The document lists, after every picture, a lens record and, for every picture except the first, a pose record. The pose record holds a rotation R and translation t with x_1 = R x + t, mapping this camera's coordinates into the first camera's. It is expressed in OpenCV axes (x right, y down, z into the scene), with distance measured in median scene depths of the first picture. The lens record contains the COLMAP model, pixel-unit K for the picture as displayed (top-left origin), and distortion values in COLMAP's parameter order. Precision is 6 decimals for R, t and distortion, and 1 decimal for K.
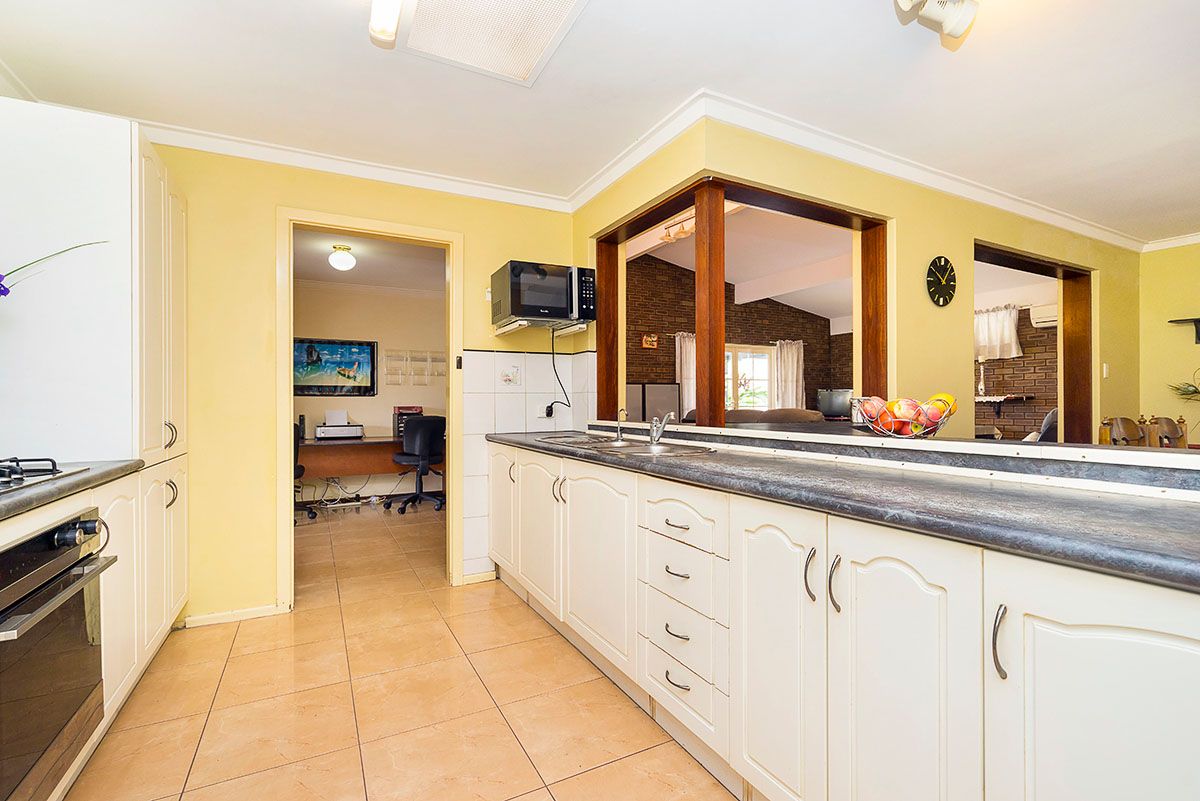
lens RADIAL K [[543.0, 0, 588.9], [0, 543.0, 405.6], [0, 0, 1]] dist [0.001887, -0.000023]
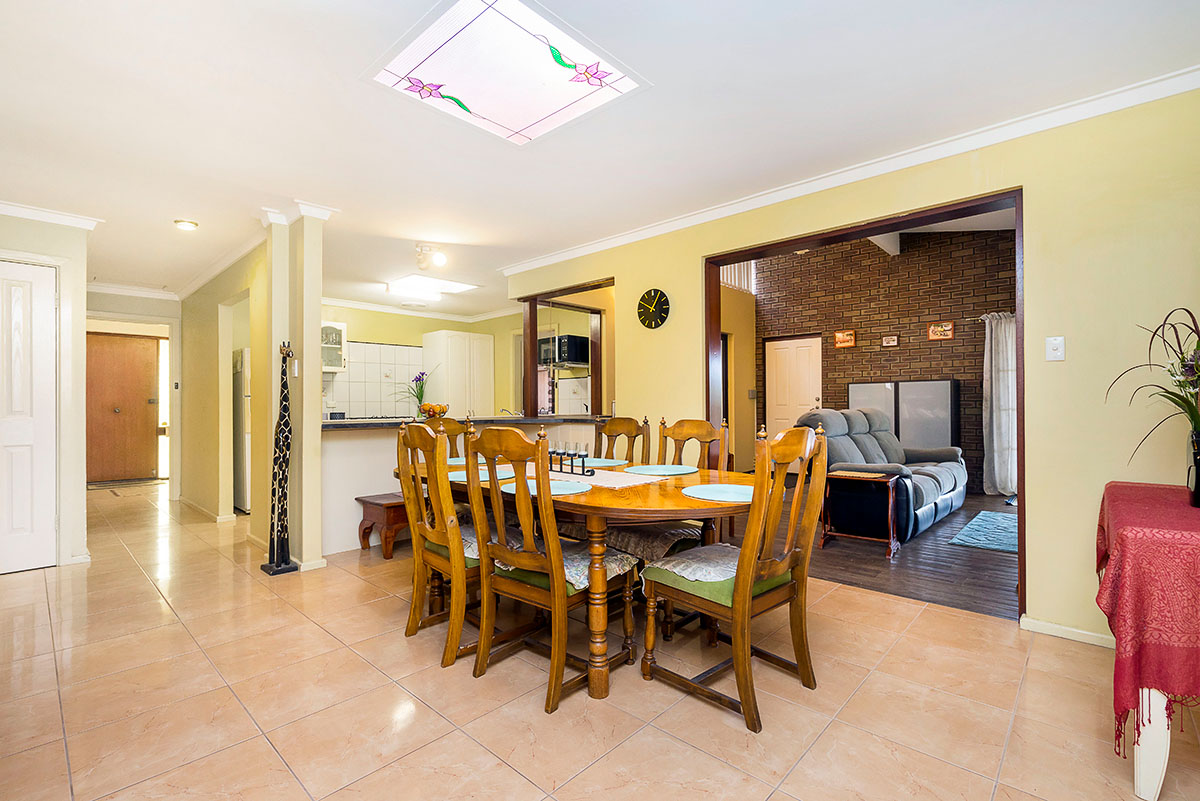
lens RADIAL K [[543.0, 0, 594.2], [0, 543.0, 402.4], [0, 0, 1]] dist [0.001887, -0.000023]
pose [[0.320830, -0.002241, -0.947134, 0.808378], [0.001276, 0.999997, -0.001934, -0.003891], [0.947136, -0.000588, 0.320832, 0.208389]]
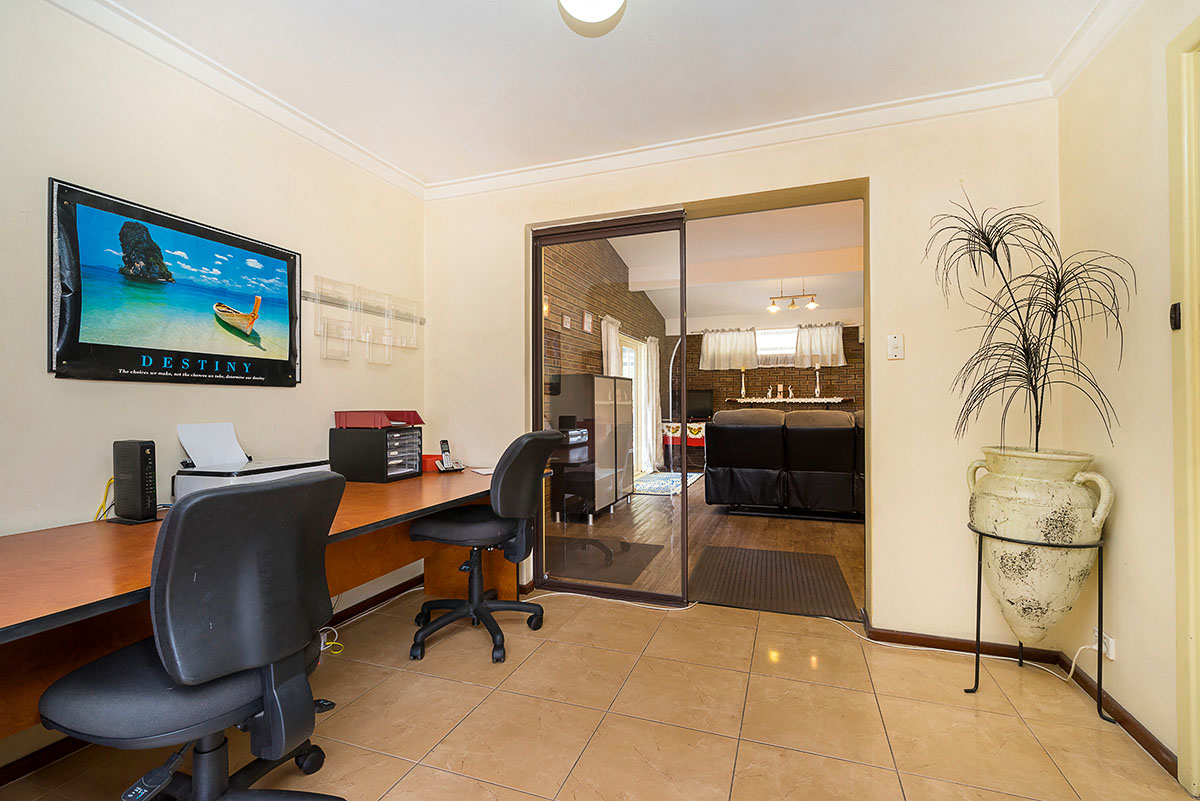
lens RADIAL K [[543.0, 0, 595.0], [0, 543.0, 402.7], [0, 0, 1]] dist [0.001887, -0.000023]
pose [[0.738036, 0.001777, 0.674759, -0.429609], [0.001952, 0.999987, -0.004769, -0.002516], [-0.674758, 0.004837, 0.738023, 0.470469]]
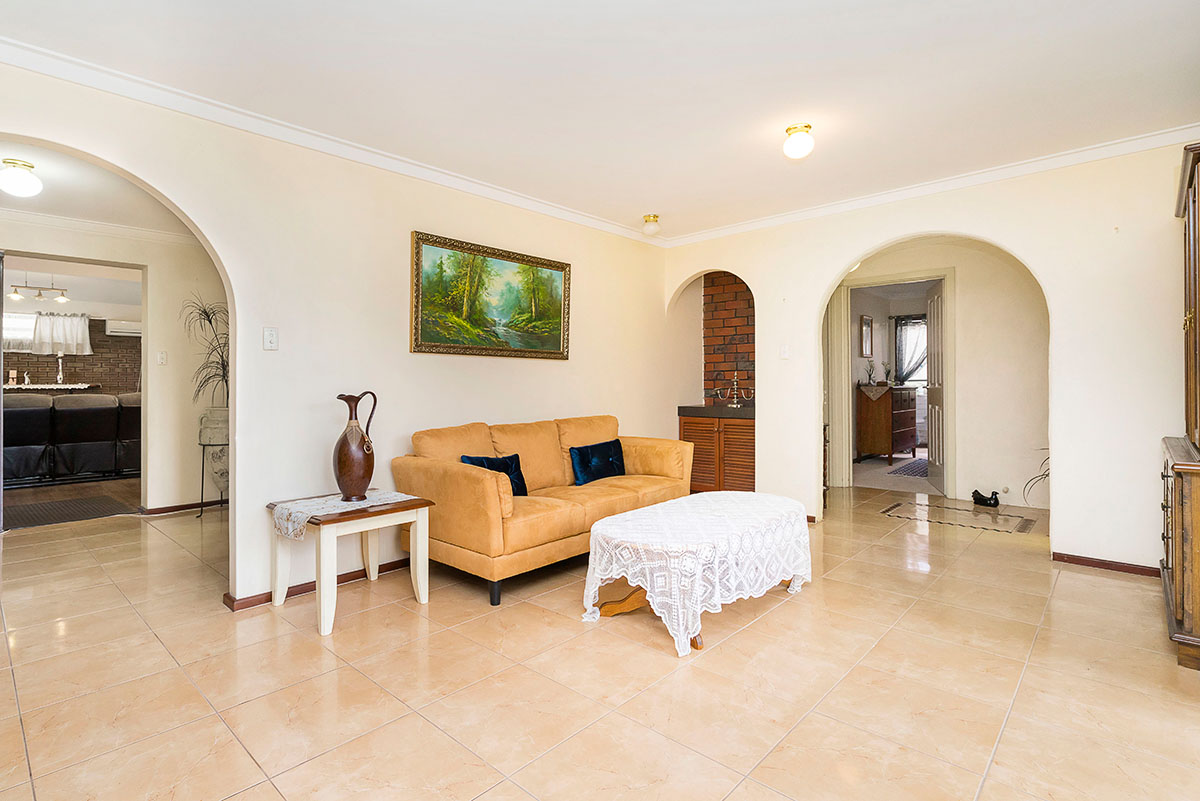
lens RADIAL K [[586.0, 0, 563.6], [0, 586.0, 376.8], [0, 0, 1]] dist [0.005211, 0.000740]
pose [[-0.315742, 0.020078, 0.948633, -0.898643], [0.010121, 0.999790, -0.017792, 0.000847], [-0.948791, 0.003983, -0.315879, 0.356214]]
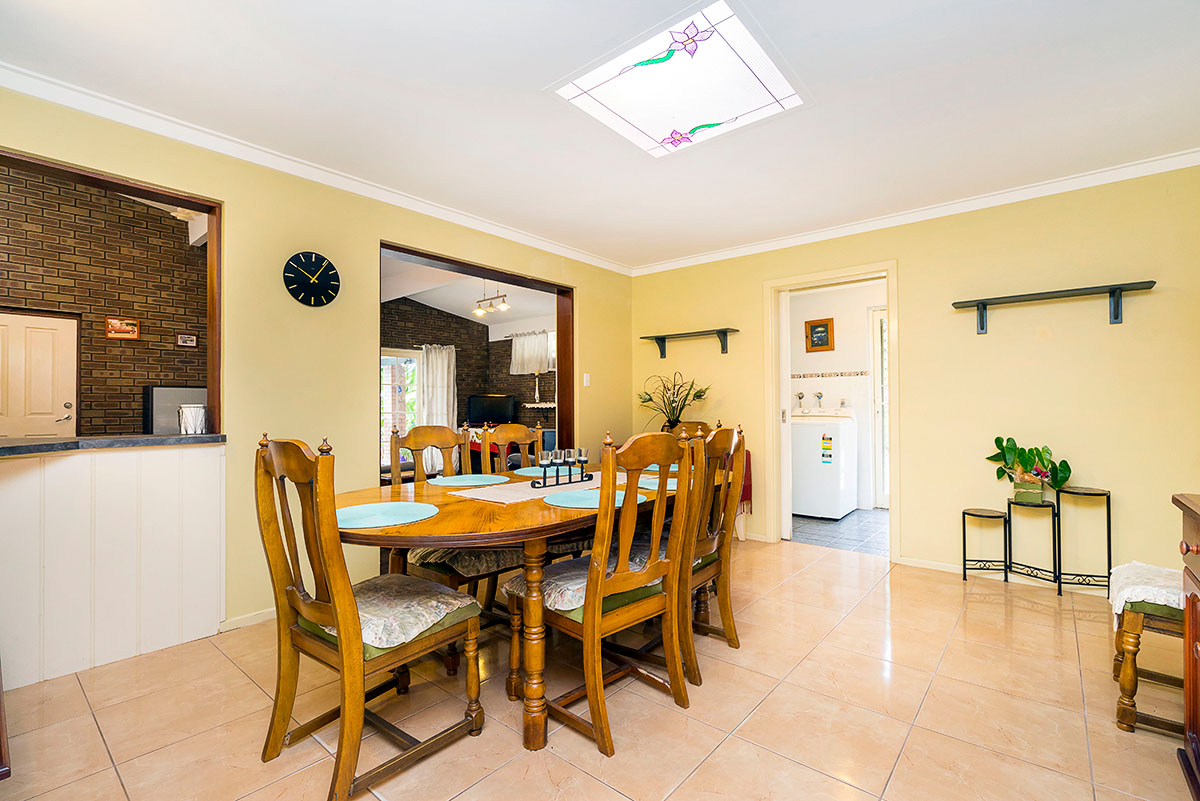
lens RADIAL K [[543.0, 0, 593.0], [0, 543.0, 401.8], [0, 0, 1]] dist [0.001887, -0.000023]
pose [[0.927383, 0.001932, 0.374108, 0.334589], [0.003916, 0.999882, -0.014871, -0.002499], [-0.374092, 0.015256, 0.927266, -0.012621]]
